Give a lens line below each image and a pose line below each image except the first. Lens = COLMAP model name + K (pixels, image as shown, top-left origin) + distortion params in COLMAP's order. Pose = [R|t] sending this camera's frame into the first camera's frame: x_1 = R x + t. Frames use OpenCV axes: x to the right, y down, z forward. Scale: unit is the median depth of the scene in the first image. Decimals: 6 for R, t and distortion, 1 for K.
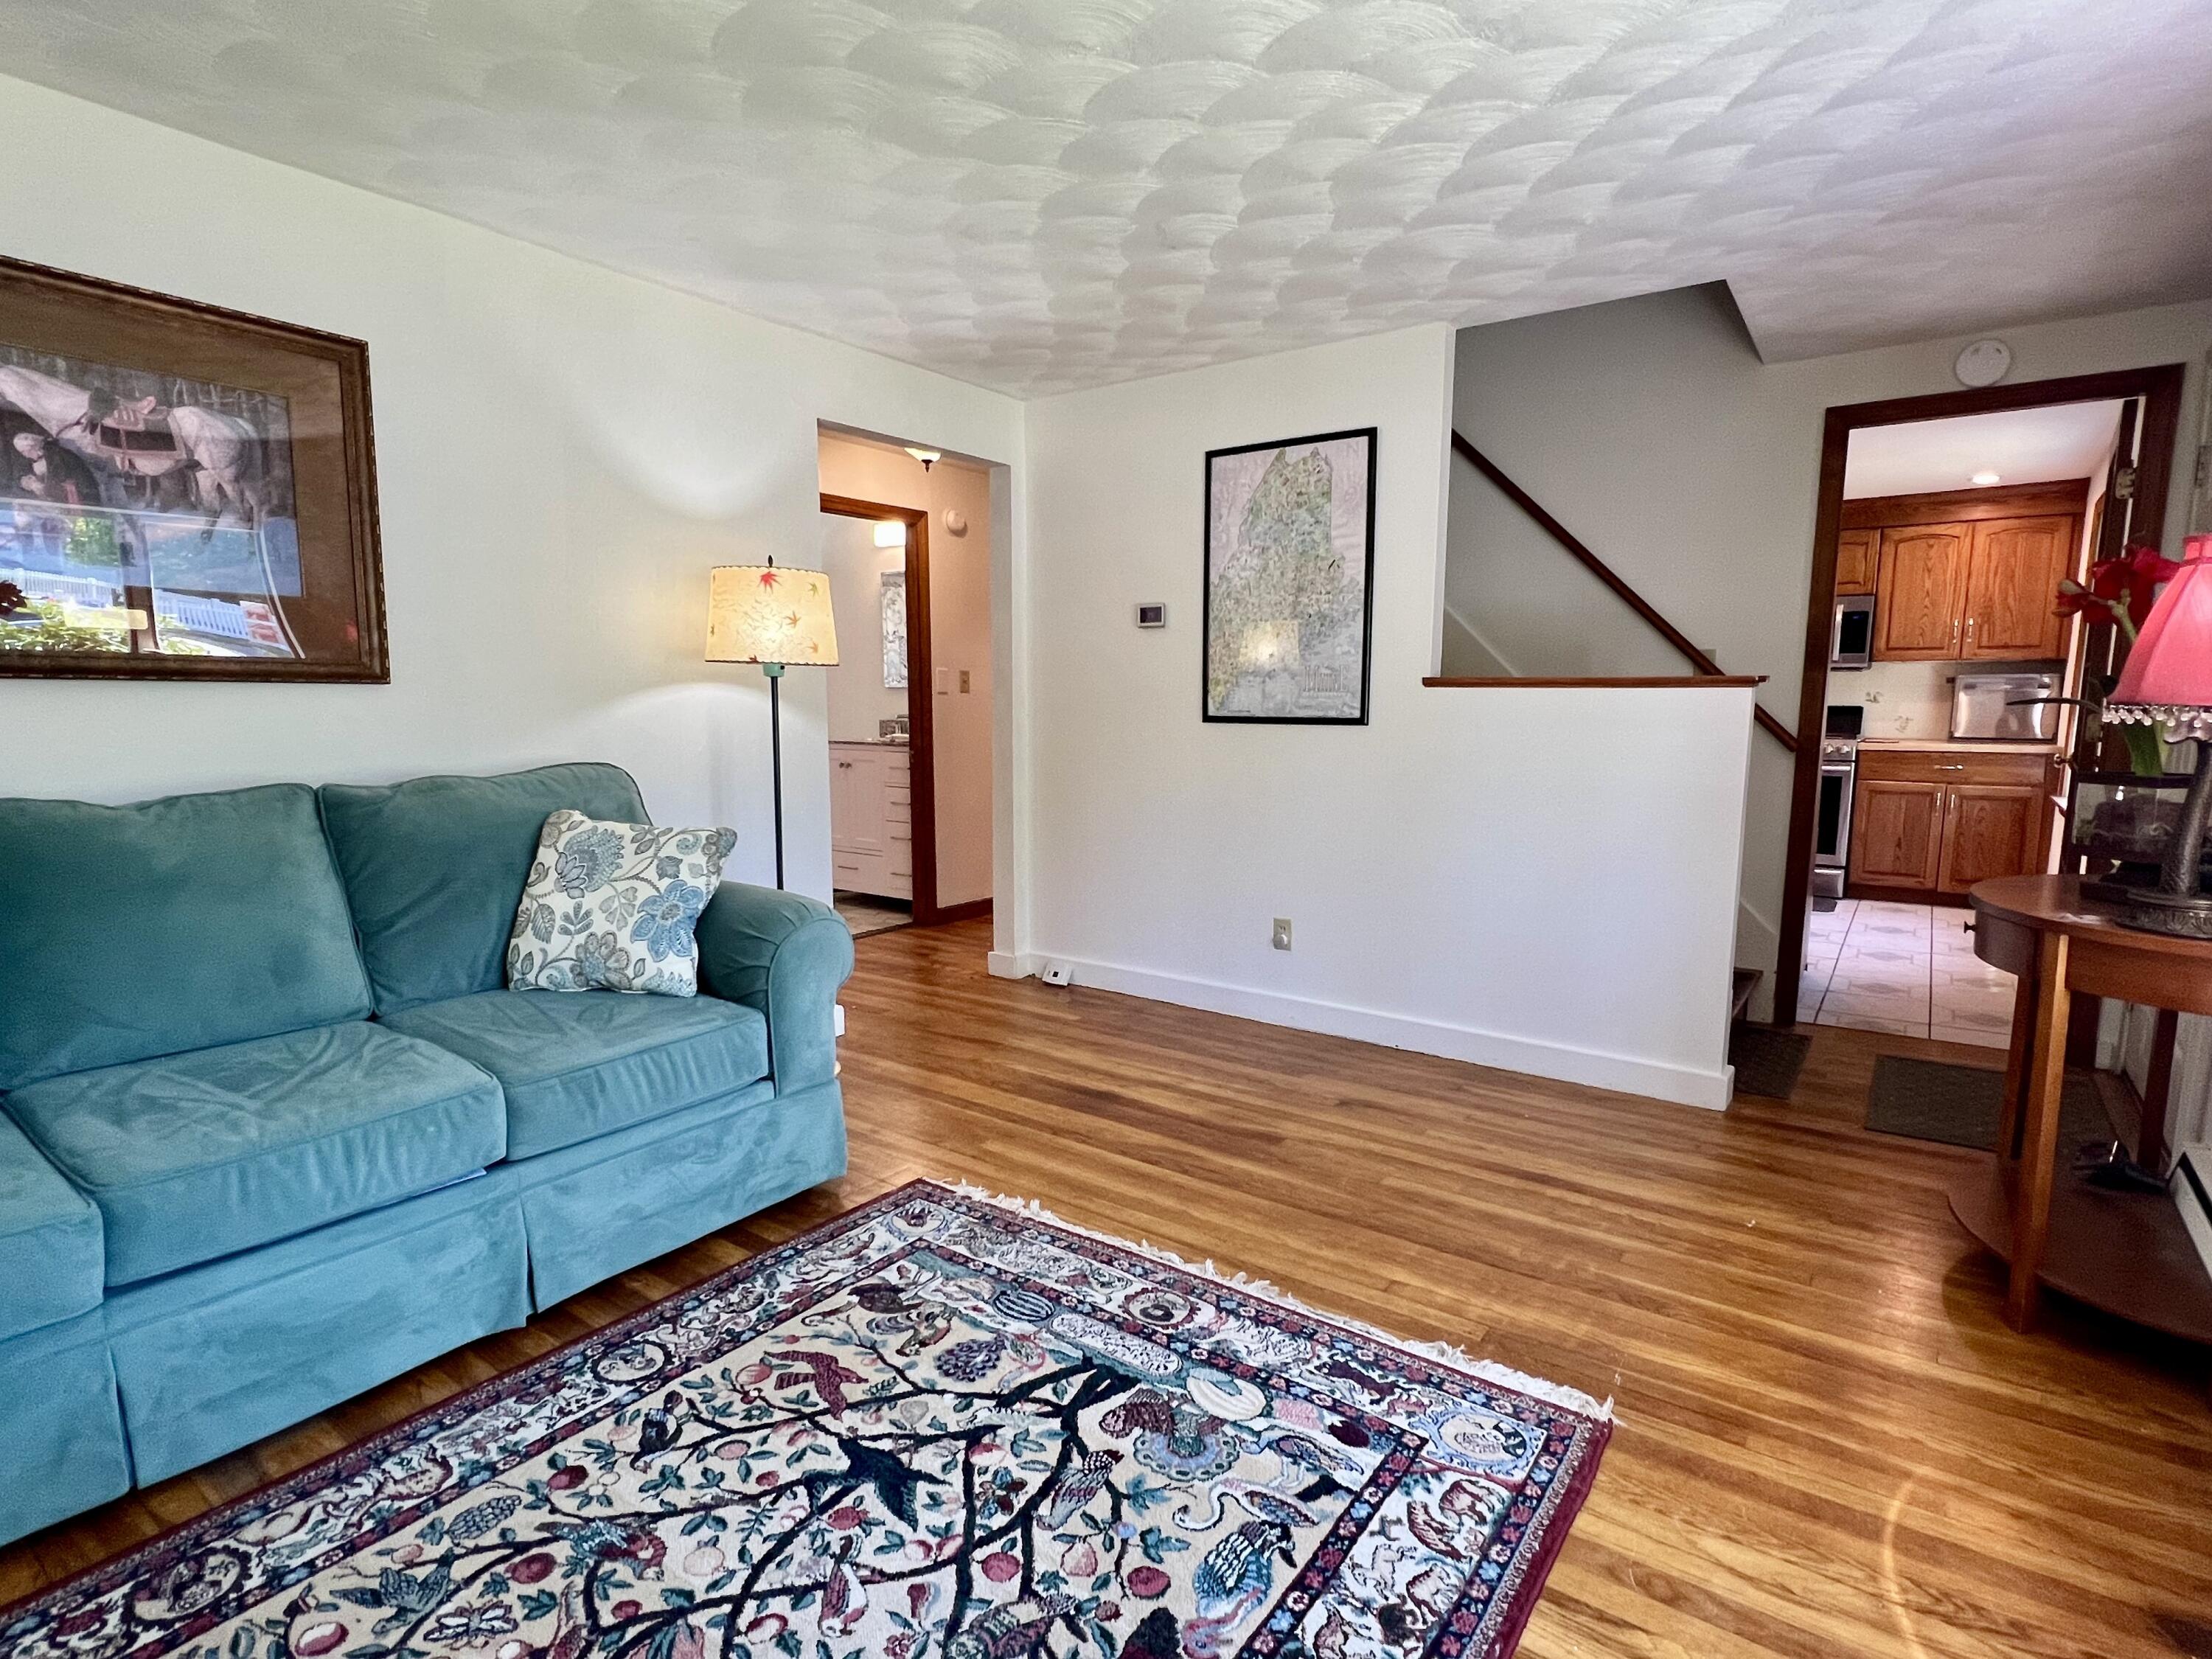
lens RADIAL K [[1120.3, 0, 1123.1], [0, 1120.3, 831.2], [0, 0, 1]] dist [-0.001171, 0.001862]
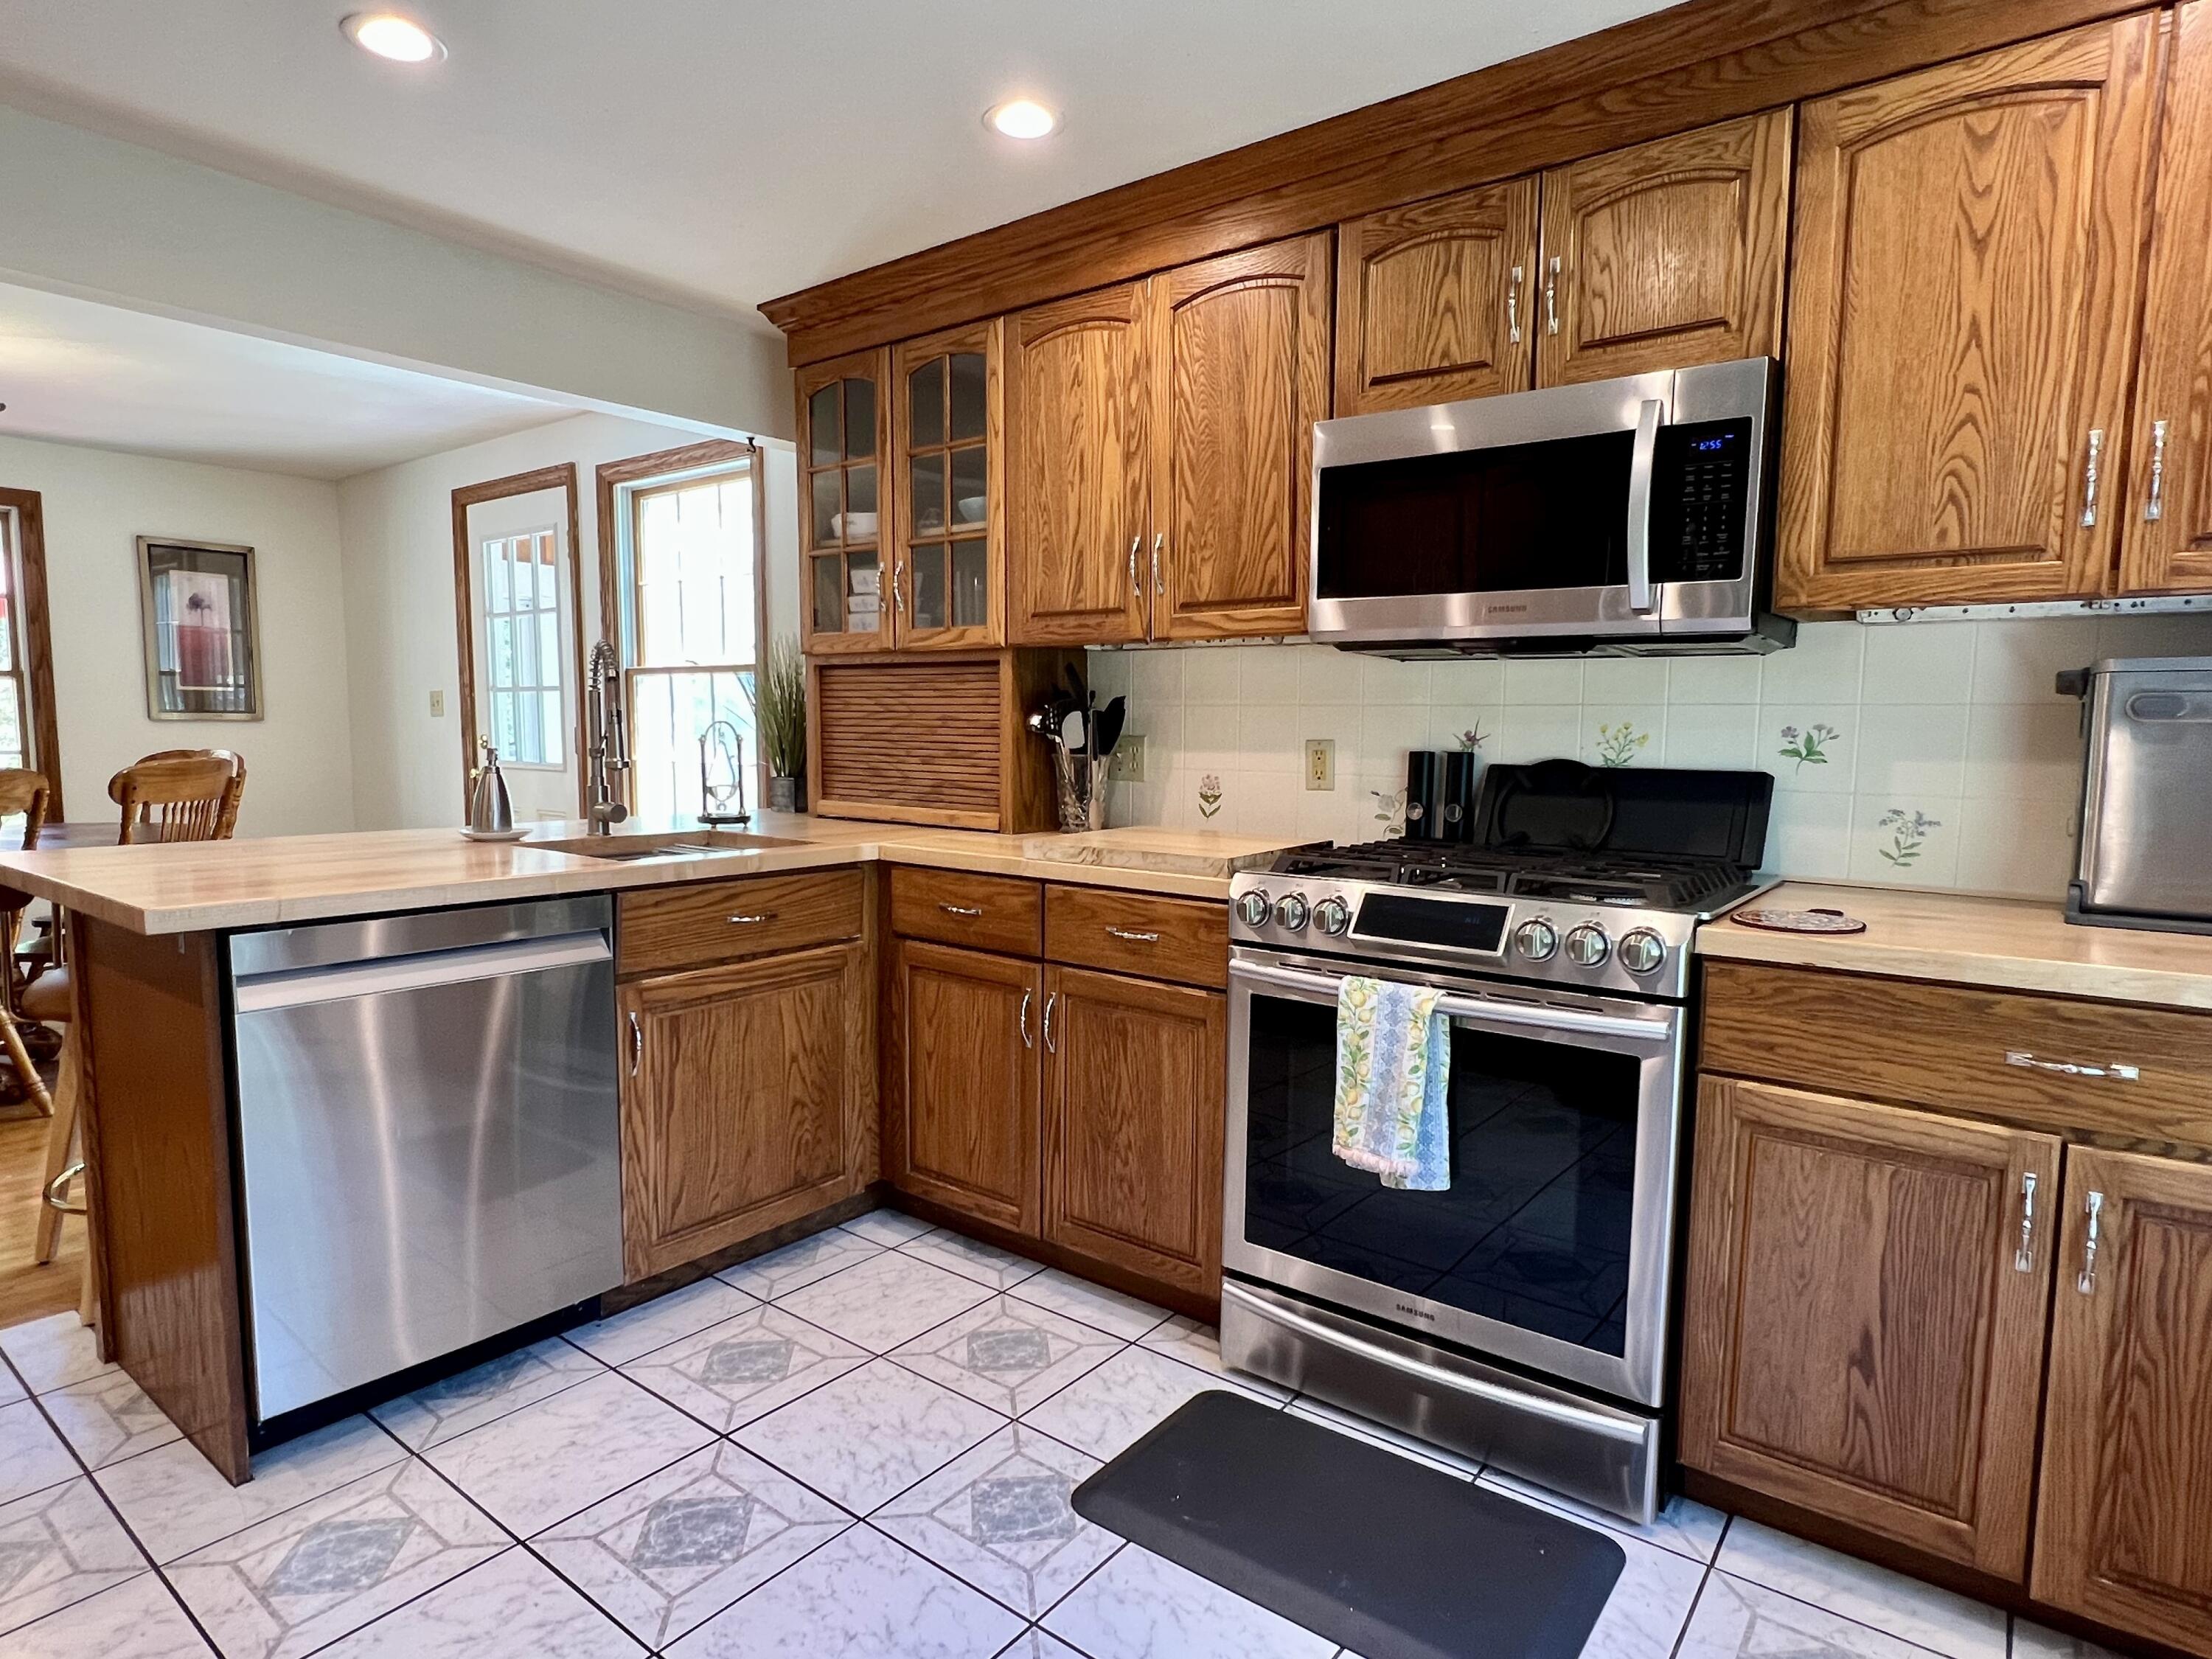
lens RADIAL K [[1223.5, 0, 1107.8], [0, 1223.5, 839.7], [0, 0, 1]] dist [-0.001522, -0.000336]
pose [[0.999557, 0.005091, -0.029331, 0.531540], [-0.005838, 0.999659, -0.025436, -0.090906], [0.029192, 0.025596, 0.999246, 0.722431]]
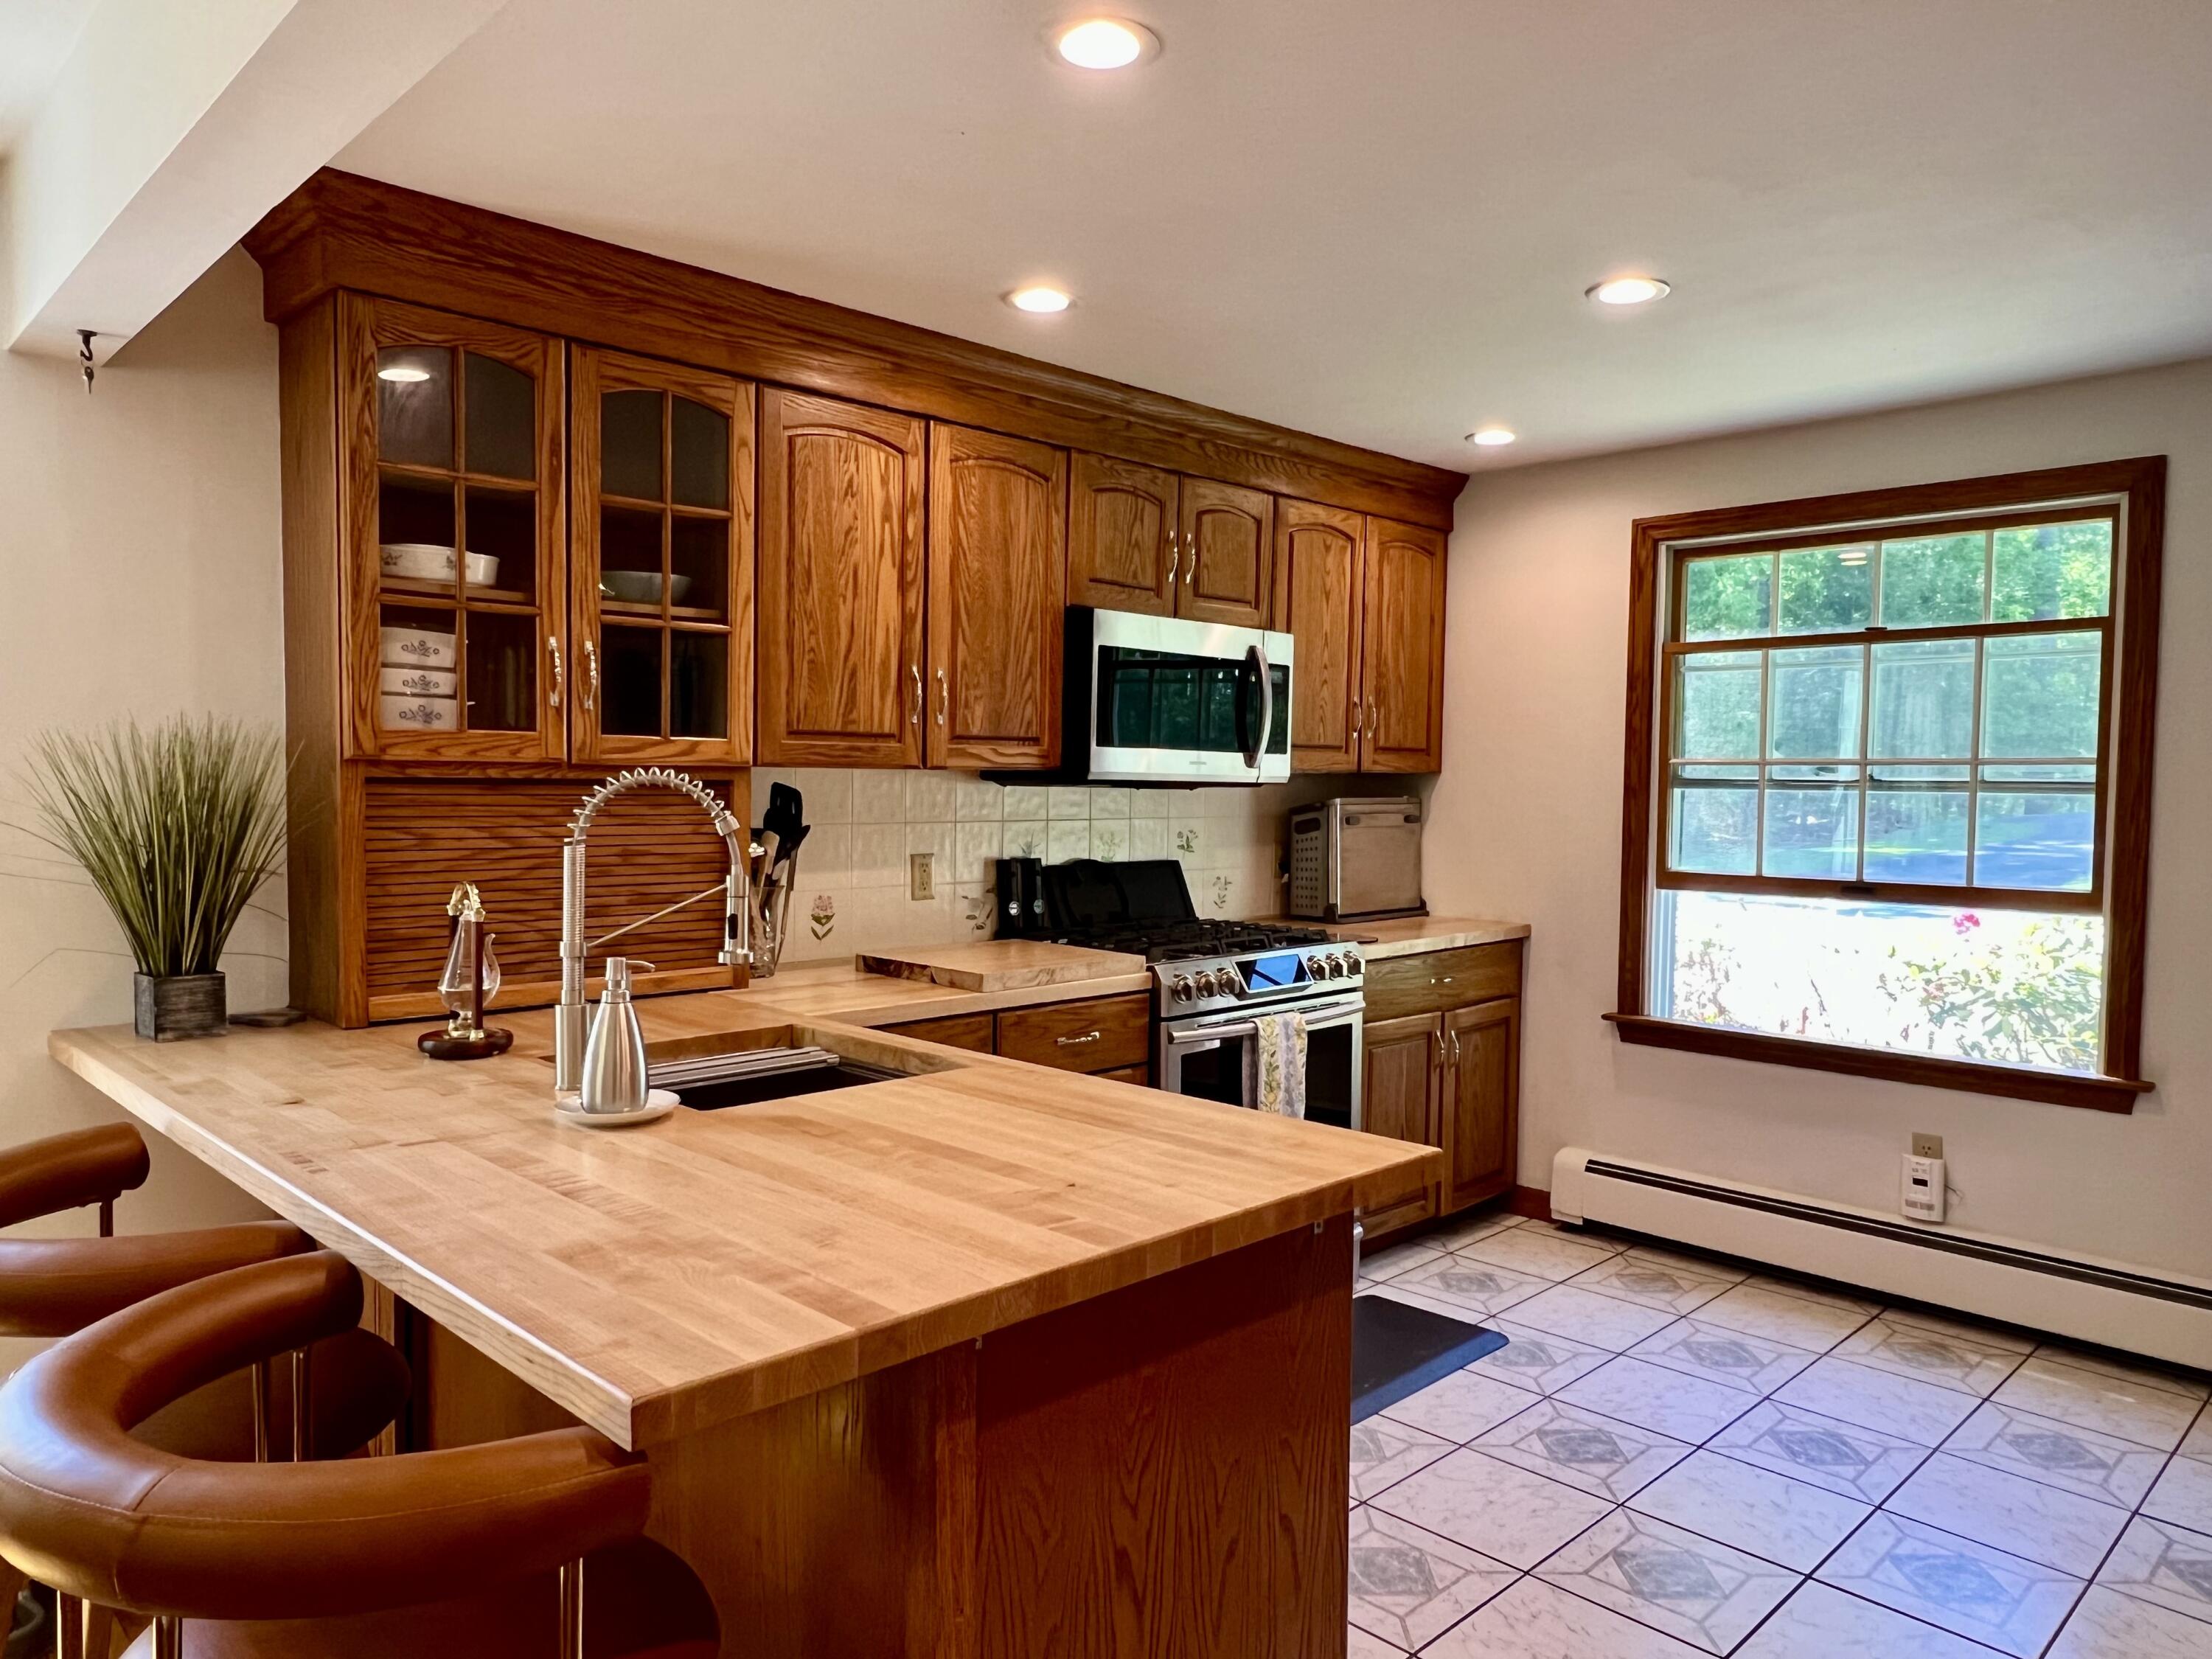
lens RADIAL K [[1470.9, 0, 1107.5], [0, 1470.9, 834.7], [0, 0, 1]] dist [0.004442, -0.003452]
pose [[0.167270, -0.045831, 0.984845, 0.042420], [0.108800, 0.993676, 0.027763, -0.153339], [-0.979889, 0.102507, 0.171199, 0.988464]]
